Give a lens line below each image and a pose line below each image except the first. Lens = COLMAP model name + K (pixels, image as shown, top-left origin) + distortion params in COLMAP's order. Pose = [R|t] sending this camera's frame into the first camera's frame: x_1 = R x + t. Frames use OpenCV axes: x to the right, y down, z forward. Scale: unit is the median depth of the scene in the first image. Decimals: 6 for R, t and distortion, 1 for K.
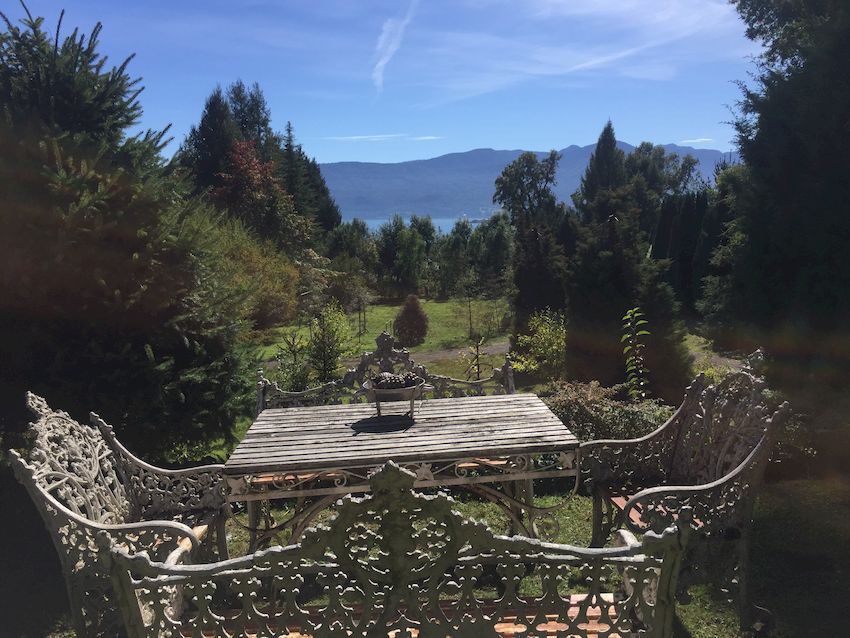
lens RADIAL K [[725.6, 0, 429.3], [0, 725.6, 316.1], [0, 0, 1]] dist [0.079077, -0.115669]
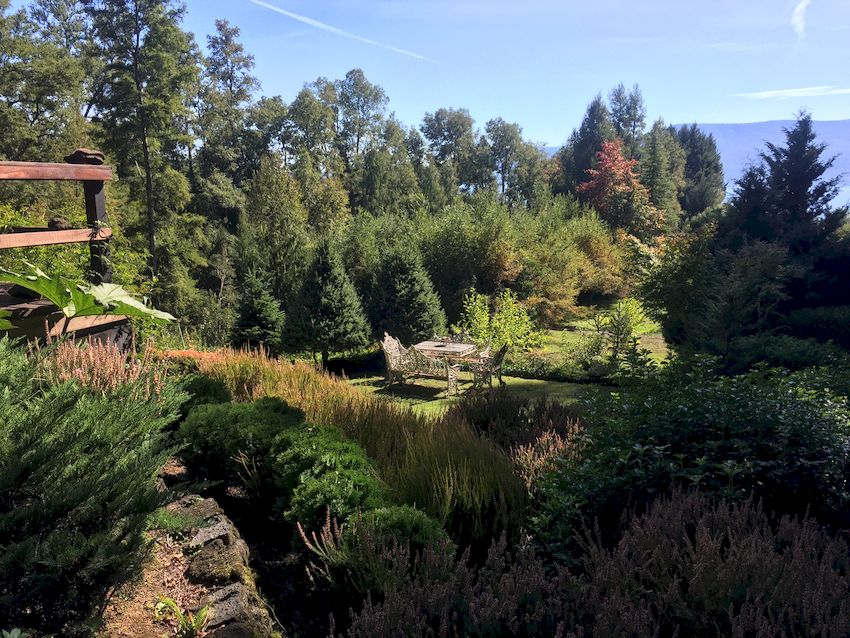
lens RADIAL K [[722.8, 0, 427.8], [0, 722.8, 316.0], [0, 0, 1]] dist [0.084220, -0.114879]
pose [[0.856492, 0.109077, -0.504503, 0.099771], [-0.084788, 0.993871, 0.070936, -0.017415], [0.509148, -0.017980, 0.860491, -0.142939]]
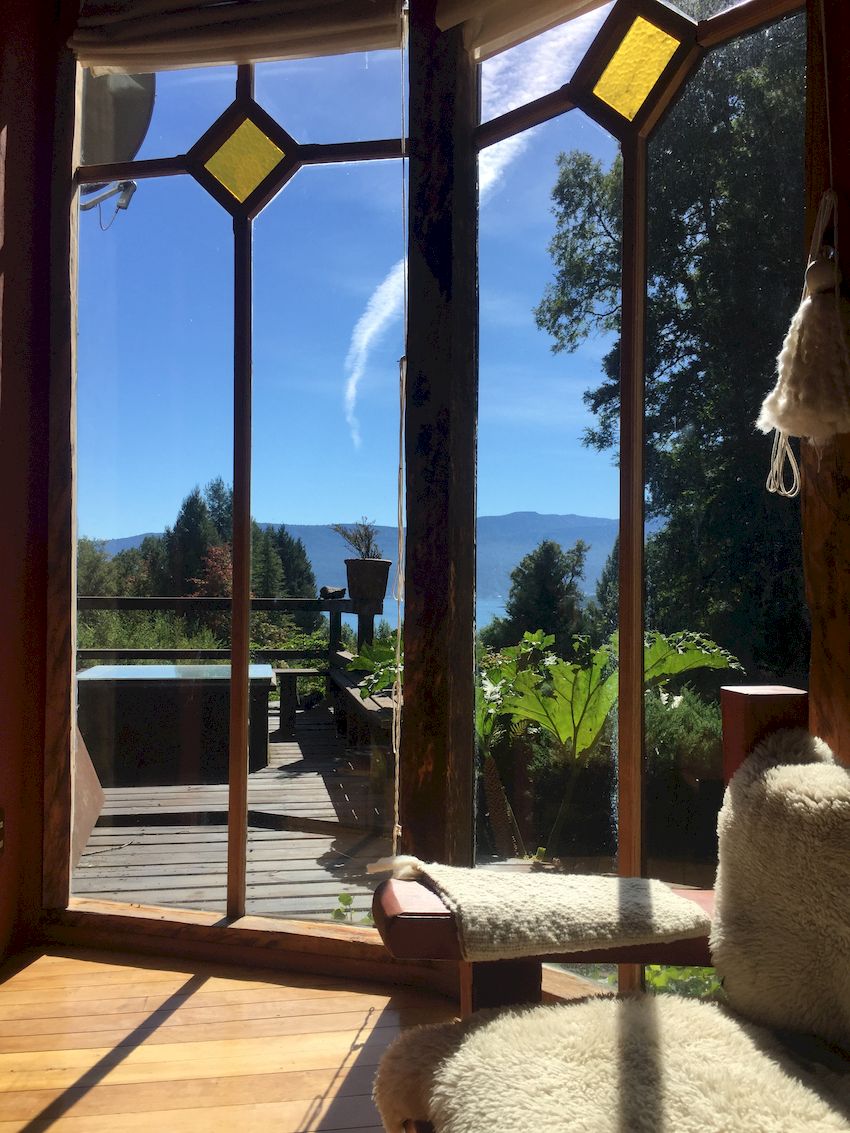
lens RADIAL K [[967.1, 0, 425.0], [0, 967.1, 566.5], [0, 0, 1]] dist [0.079077, -0.115669]
pose [[0.999194, 0.027041, -0.029674, 0.048052], [-0.031610, 0.985574, -0.166266, -0.008606], [0.024750, 0.167070, 0.985634, -0.216745]]
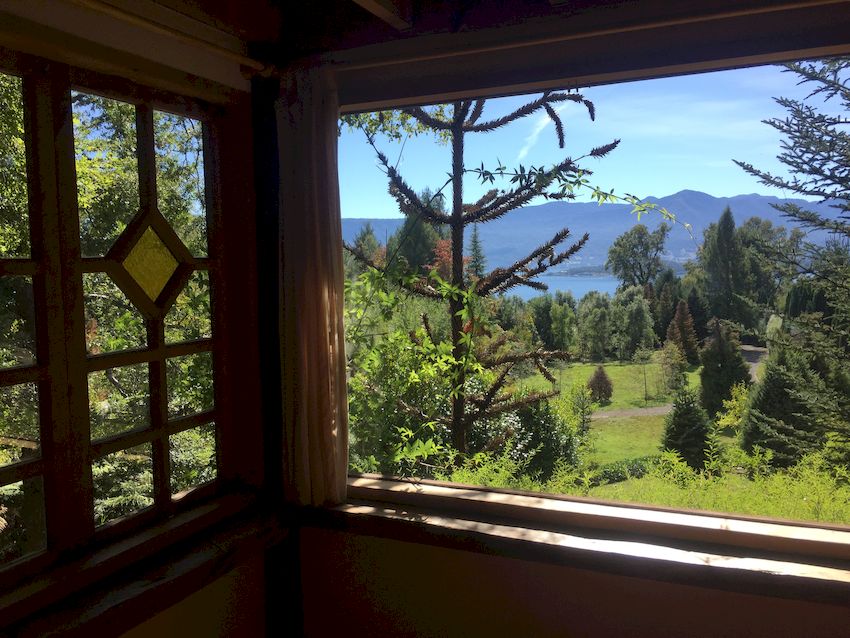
lens RADIAL K [[725.6, 0, 429.3], [0, 725.6, 316.1], [0, 0, 1]] dist [0.079077, -0.115669]
pose [[0.994826, -0.000485, -0.101595, -0.133942], [-0.006816, 0.997417, -0.071503, -0.014239], [0.101367, 0.071826, 0.992253, -0.223878]]
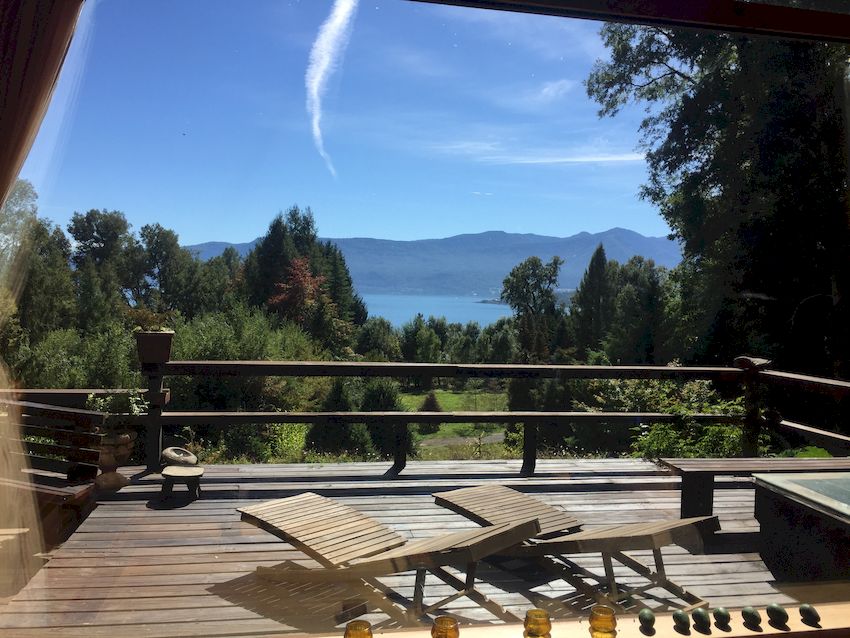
lens RADIAL K [[725.6, 0, 429.3], [0, 725.6, 316.1], [0, 0, 1]] dist [0.079077, -0.115669]
pose [[0.998860, 0.045951, -0.012965, -0.011341], [-0.047063, 0.993326, -0.105303, -0.018687], [0.008040, 0.105793, 0.994356, -0.199875]]
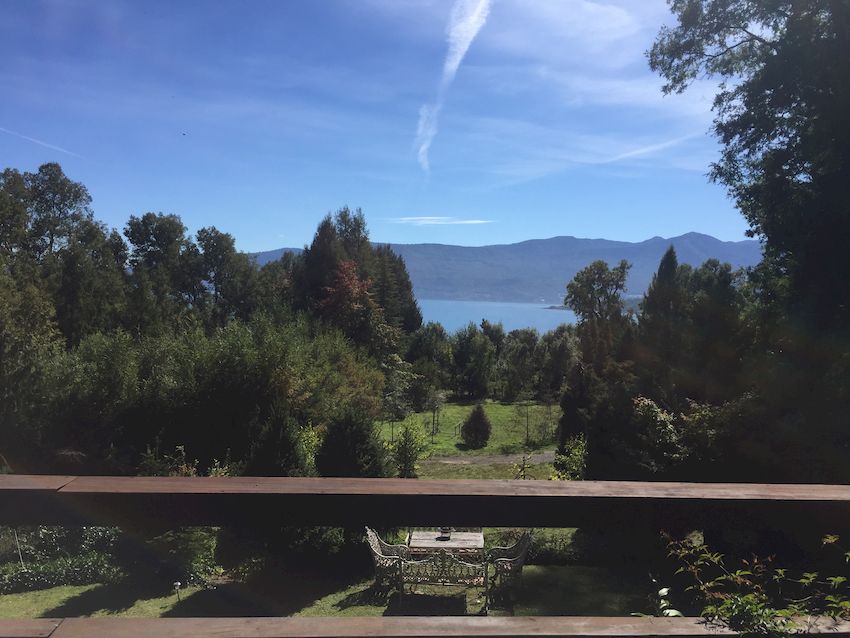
lens RADIAL K [[722.8, 0, 427.8], [0, 722.8, 316.0], [0, 0, 1]] dist [0.084220, -0.114879]
pose [[0.992769, 0.052806, -0.107800, 0.009554], [-0.064432, 0.992128, -0.107385, -0.027326], [0.101281, 0.113554, 0.988356, -0.135028]]
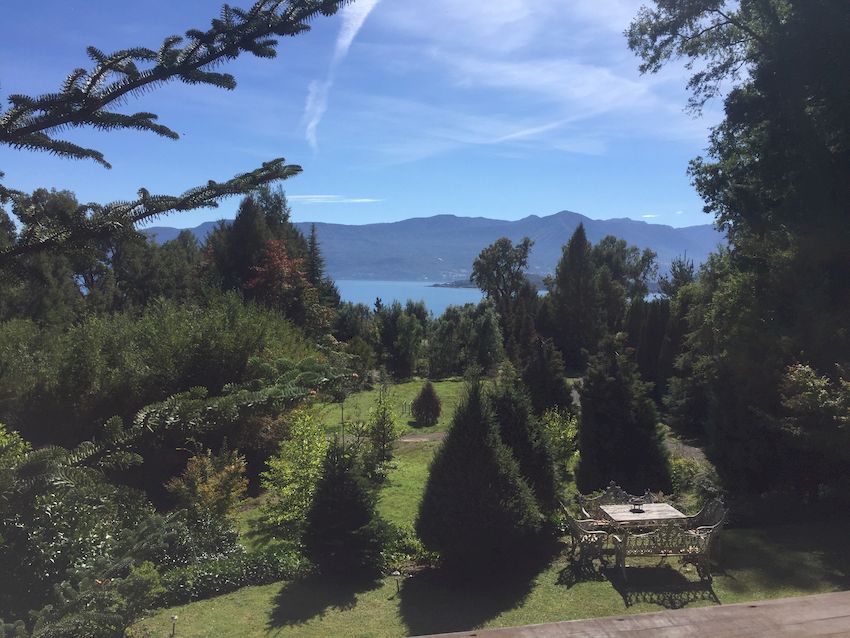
lens RADIAL K [[722.8, 0, 427.8], [0, 722.8, 316.0], [0, 0, 1]] dist [0.084220, -0.114879]
pose [[0.998116, 0.031944, 0.052375, -0.061637], [-0.027362, 0.995921, -0.085976, -0.023497], [-0.054908, 0.084381, 0.994920, -0.131540]]
